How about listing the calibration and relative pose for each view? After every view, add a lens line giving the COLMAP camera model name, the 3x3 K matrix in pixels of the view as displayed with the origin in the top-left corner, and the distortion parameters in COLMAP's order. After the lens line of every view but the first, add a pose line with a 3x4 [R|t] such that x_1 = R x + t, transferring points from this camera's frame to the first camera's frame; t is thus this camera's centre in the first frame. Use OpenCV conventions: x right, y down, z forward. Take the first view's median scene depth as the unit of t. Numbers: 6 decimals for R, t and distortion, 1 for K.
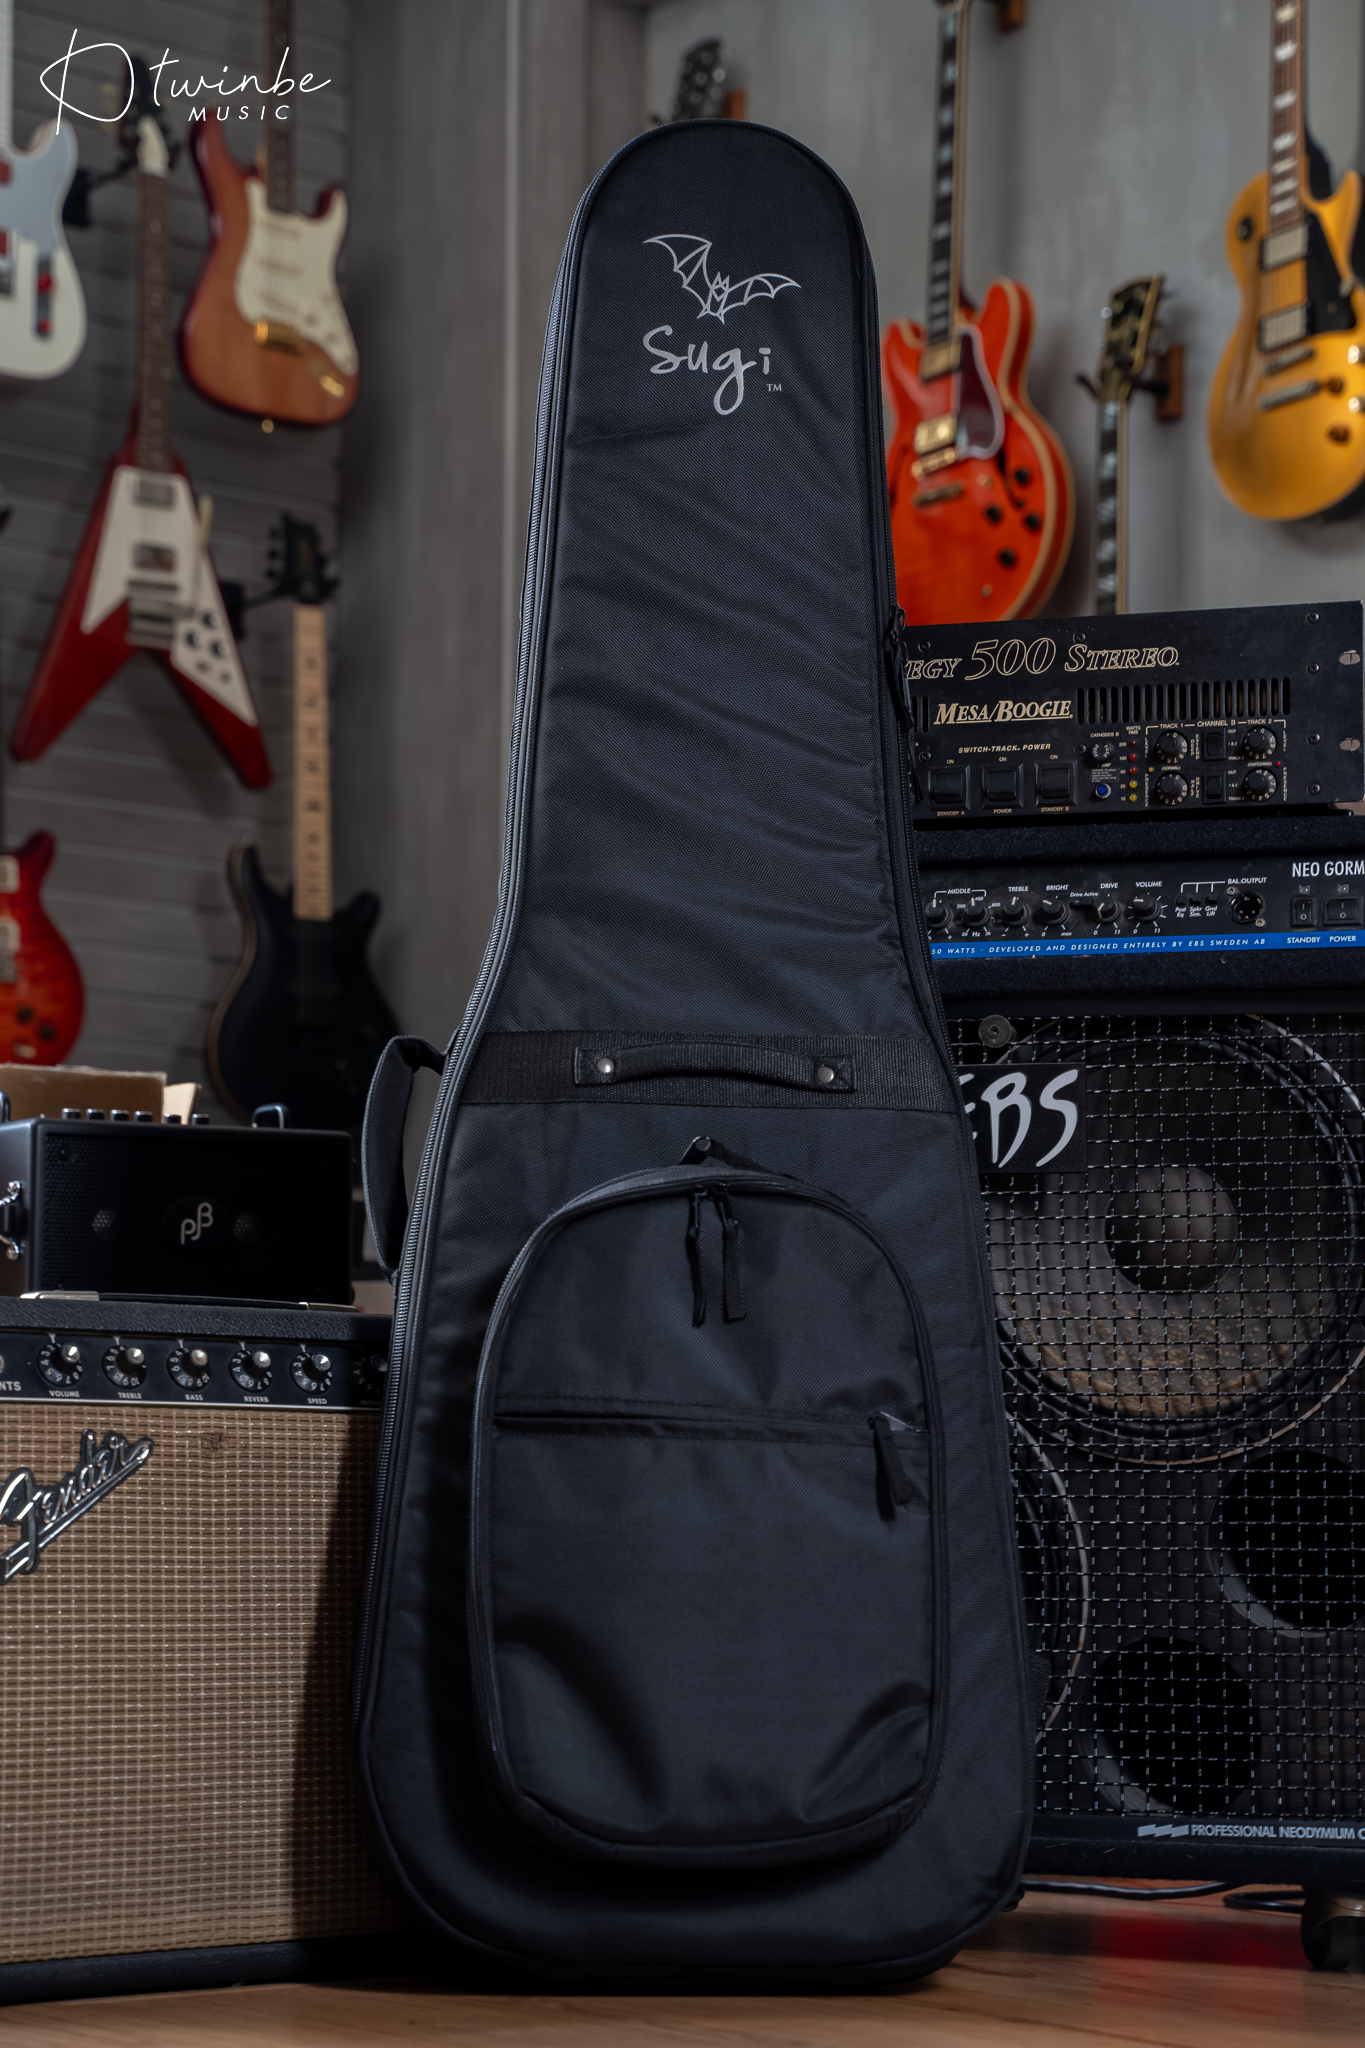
lens RADIAL K [[3881.8, 0, 676.2], [0, 3881.8, 1026.8], [0, 0, 1]] dist [0.289579, 0.065625]
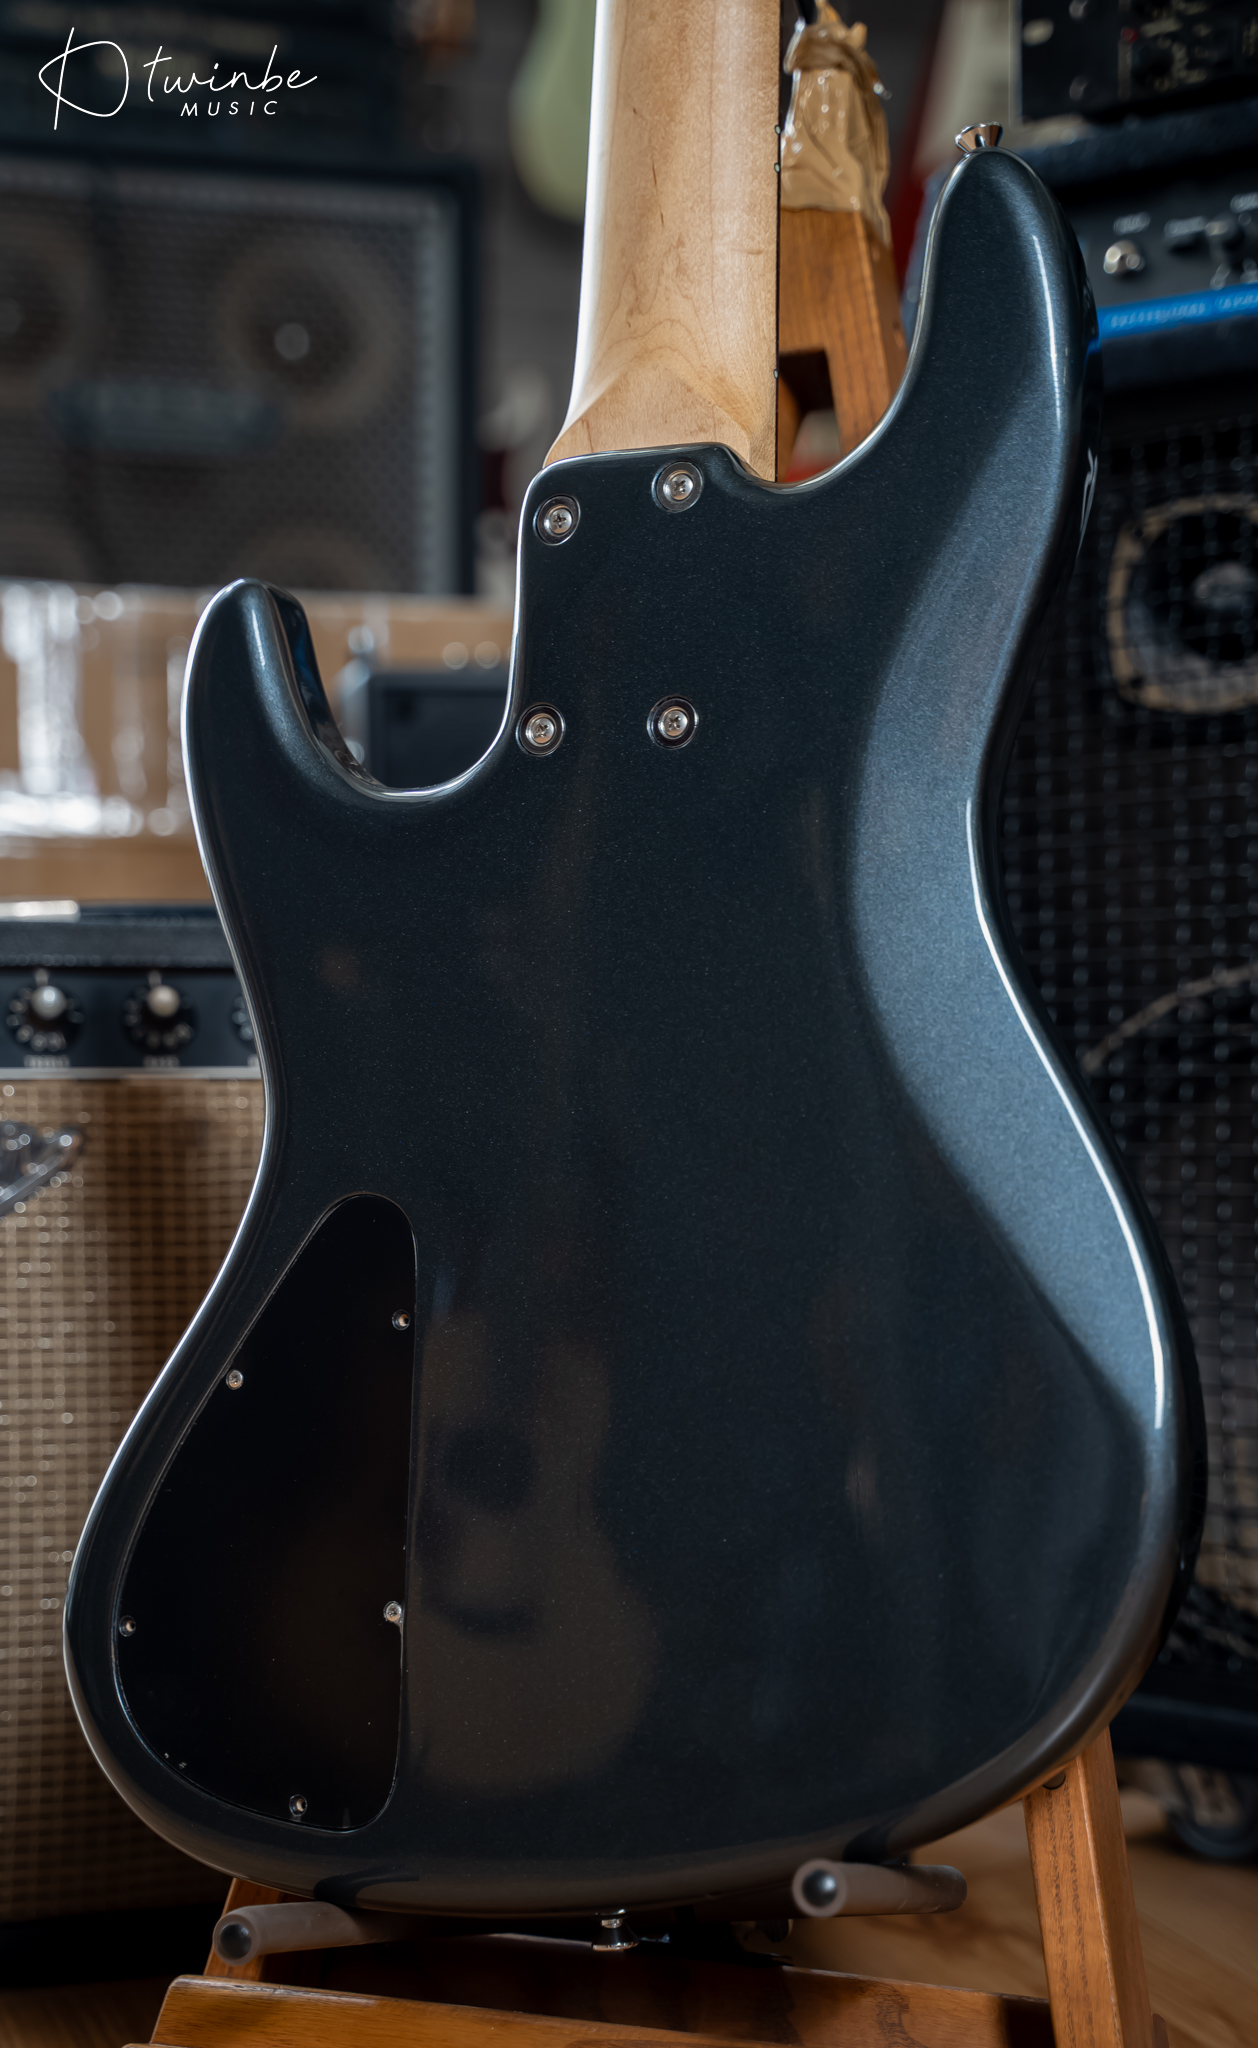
lens RADIAL K [[3178.7, 0, 629.0], [0, 3178.7, 1024.0], [0, 0, 1]] dist [0.154486, 0.046711]
pose [[0.935135, -0.012059, -0.354085, 0.122411], [0.054223, 0.992518, 0.109399, 0.032623], [0.350116, -0.121503, 0.928793, 0.498401]]
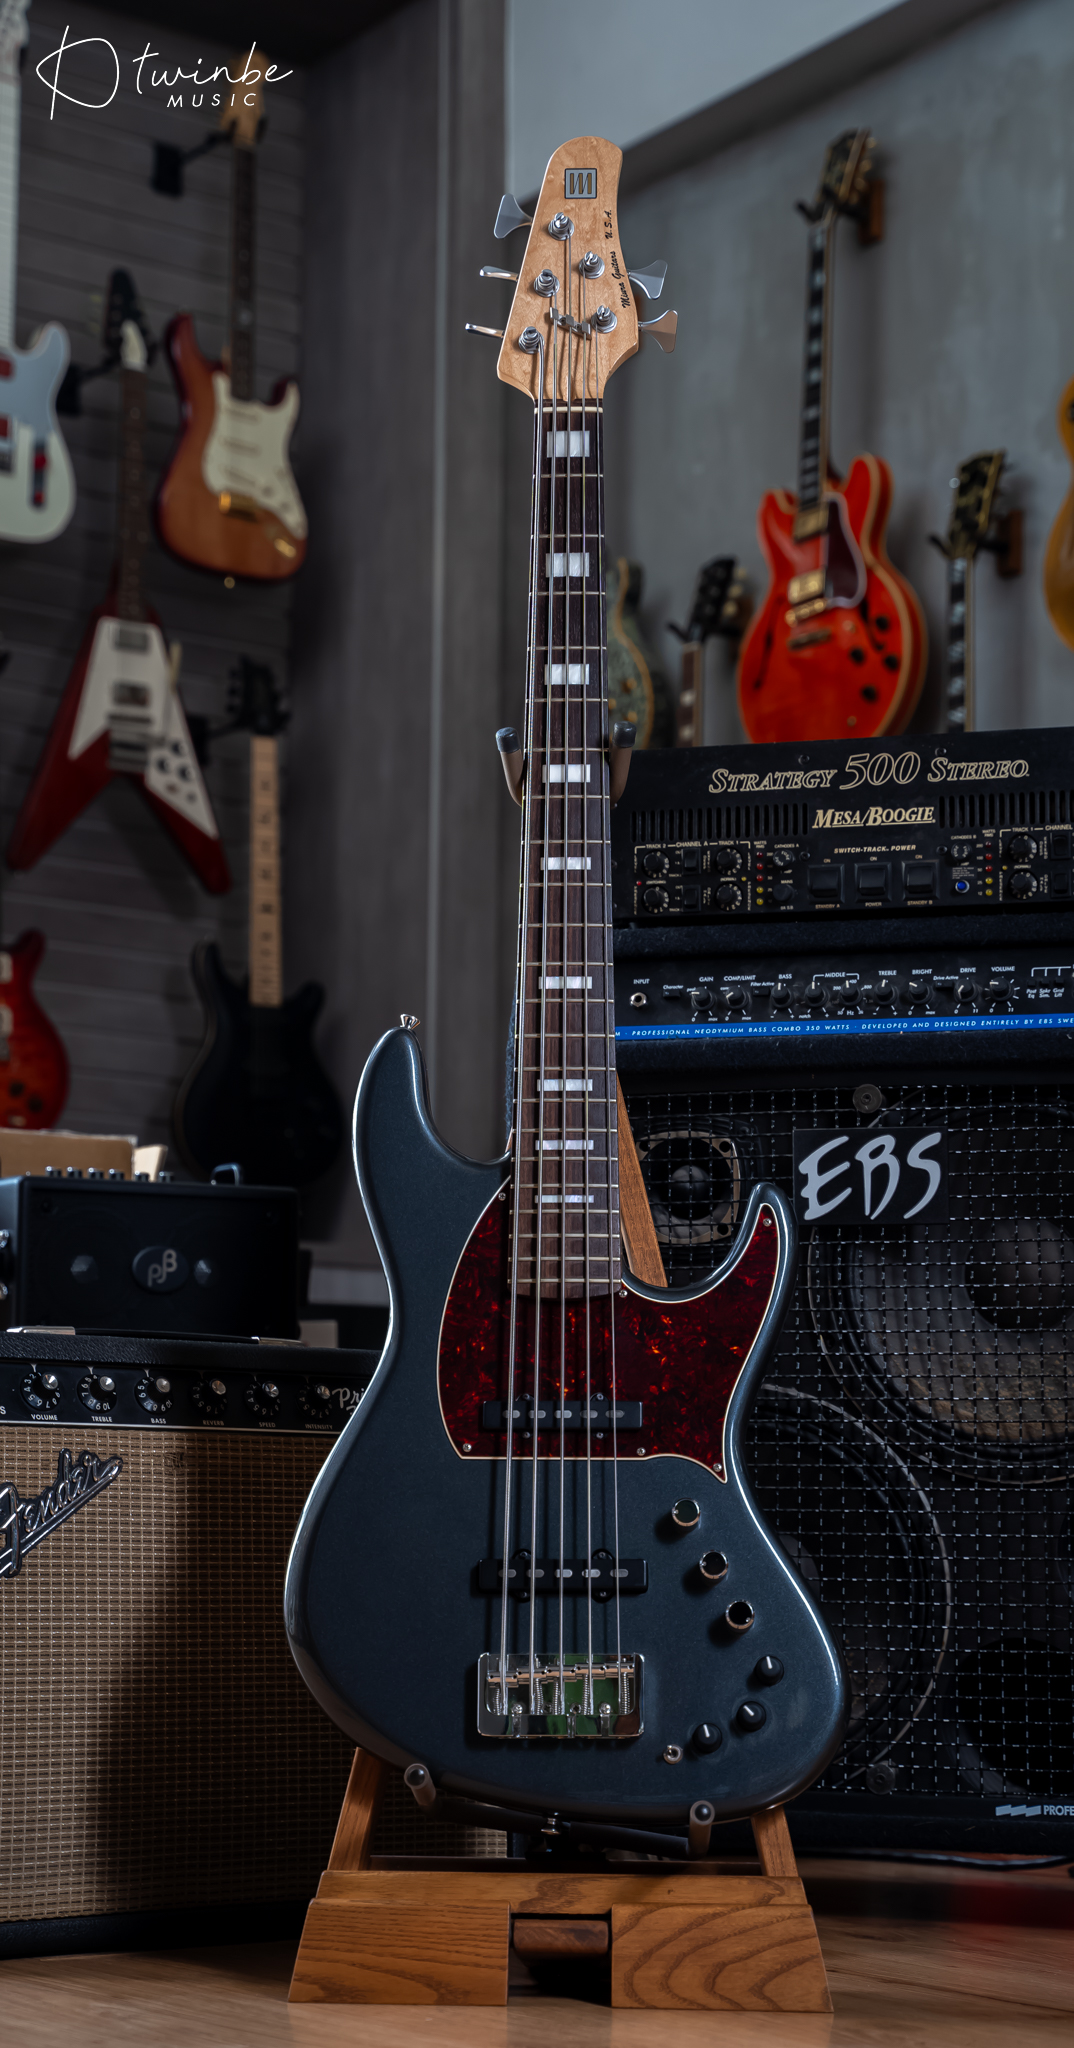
lens RADIAL K [[3341.1, 0, 537.0], [0, 3341.1, 1024.0], [0, 0, 1]] dist [0.195922, 0.089978]
pose [[0.999924, 0.001361, -0.012257, -0.002045], [-0.001657, 0.999707, -0.024146, 0.003113], [0.012221, 0.024164, 0.999633, 0.026104]]
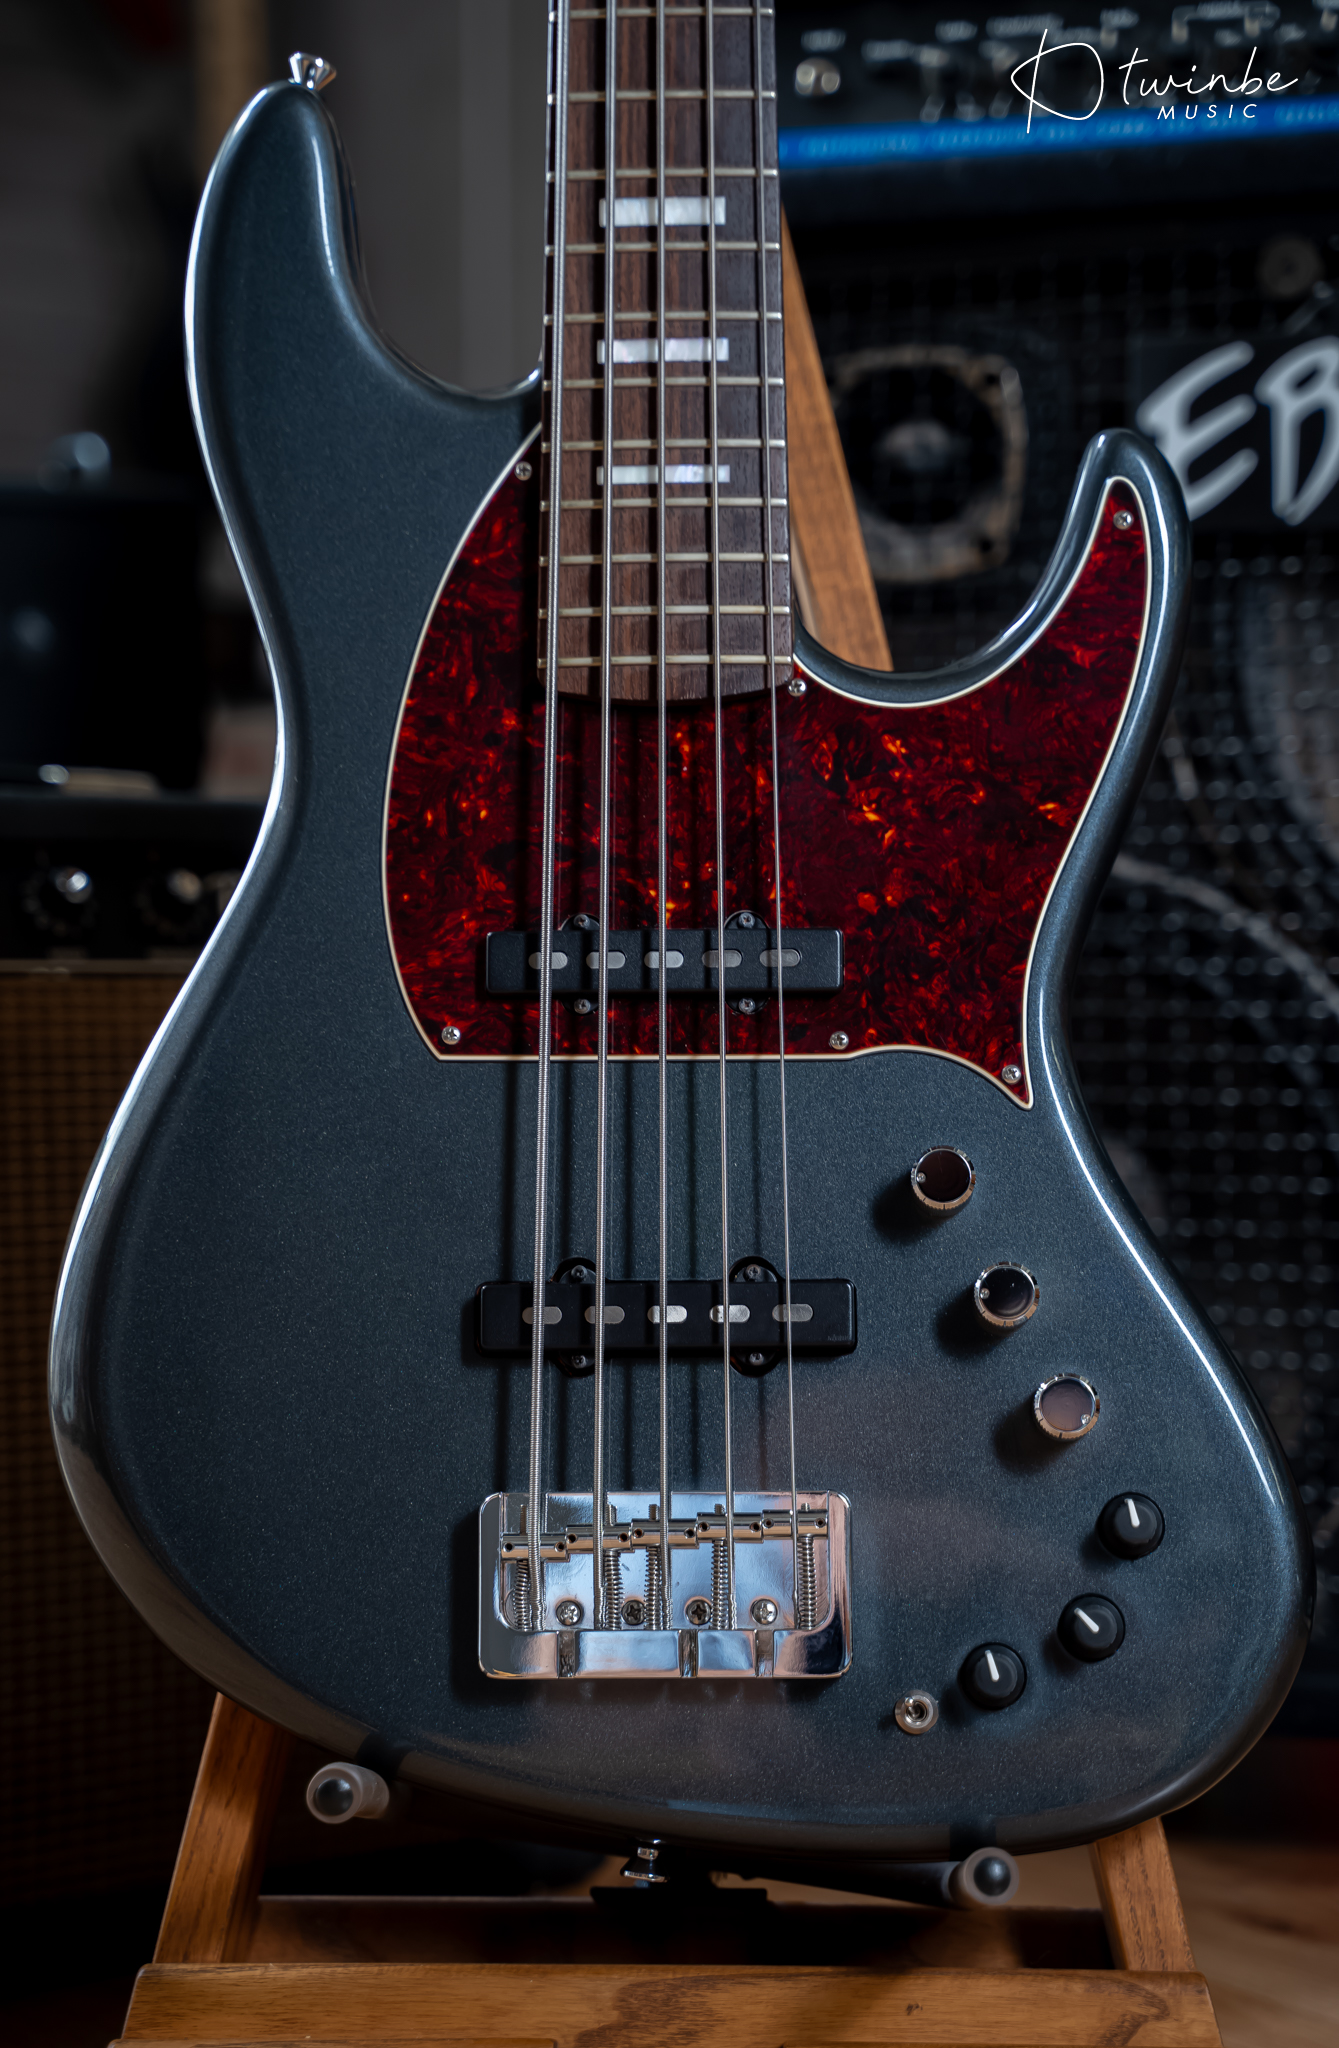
lens RADIAL K [[3940.3, 0, 631.9], [0, 3940.3, 1028.5], [0, 0, 1]] dist [0.228797, 0.033972]
pose [[0.999765, -0.007463, -0.020335, -0.000448], [0.010444, 0.988533, 0.150645, 0.021066], [0.018977, -0.150822, 0.988379, 0.416759]]
